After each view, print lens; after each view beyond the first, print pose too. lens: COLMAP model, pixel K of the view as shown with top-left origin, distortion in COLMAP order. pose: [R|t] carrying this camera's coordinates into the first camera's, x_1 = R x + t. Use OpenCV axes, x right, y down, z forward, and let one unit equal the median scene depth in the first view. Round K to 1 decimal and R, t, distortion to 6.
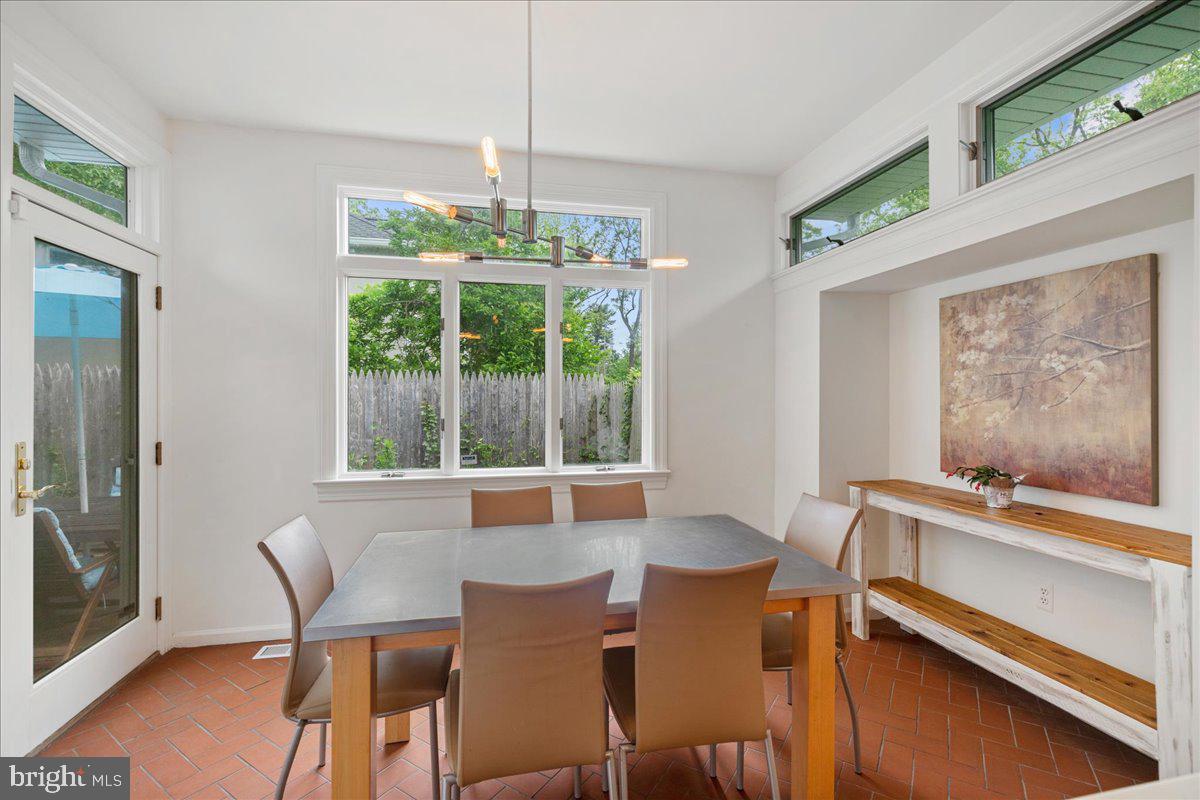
lens RADIAL K [[578.8, 0, 607.7], [0, 578.8, 399.4], [0, 0, 1]] dist [0.002731, 0.000149]
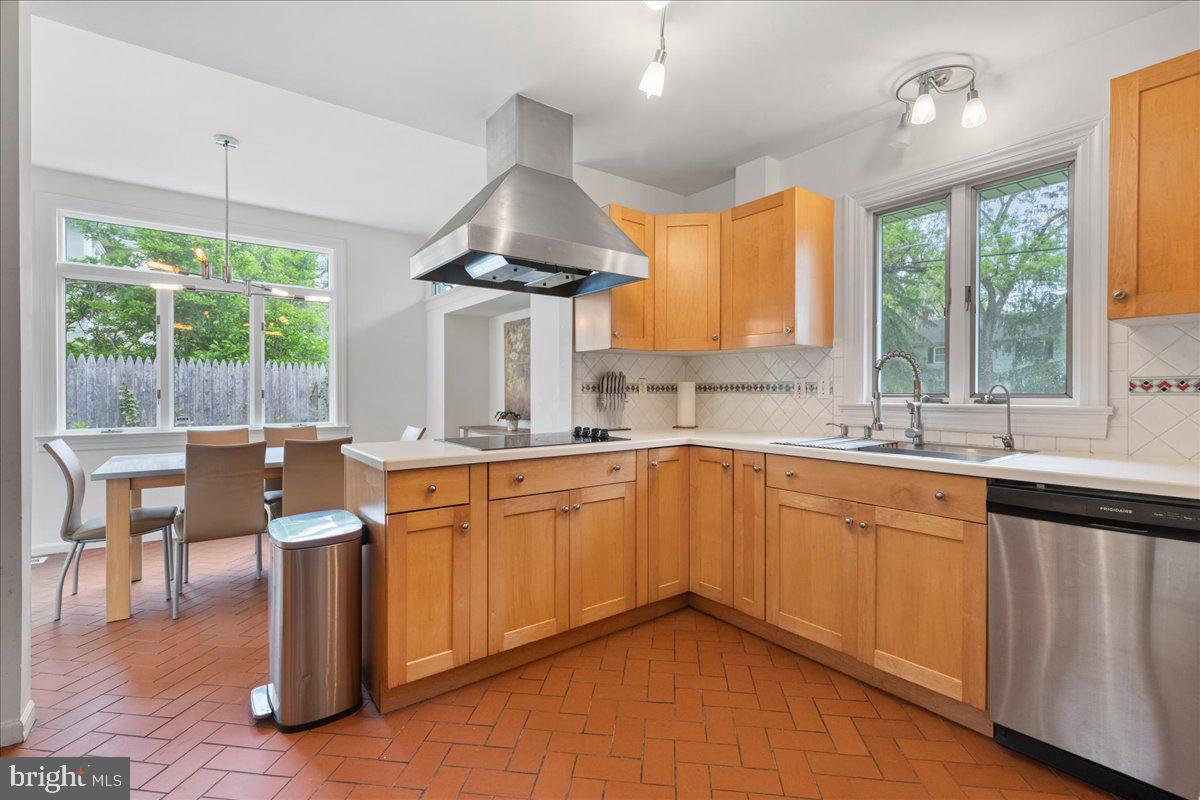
lens RADIAL K [[535.6, 0, 605.4], [0, 535.6, 397.9], [0, 0, 1]] dist [0.002023, -0.000146]
pose [[0.903353, -0.004242, 0.428876, 0.045594], [-0.000691, 0.999935, 0.011345, 0.013849], [-0.428896, -0.010545, 0.903292, -0.218539]]
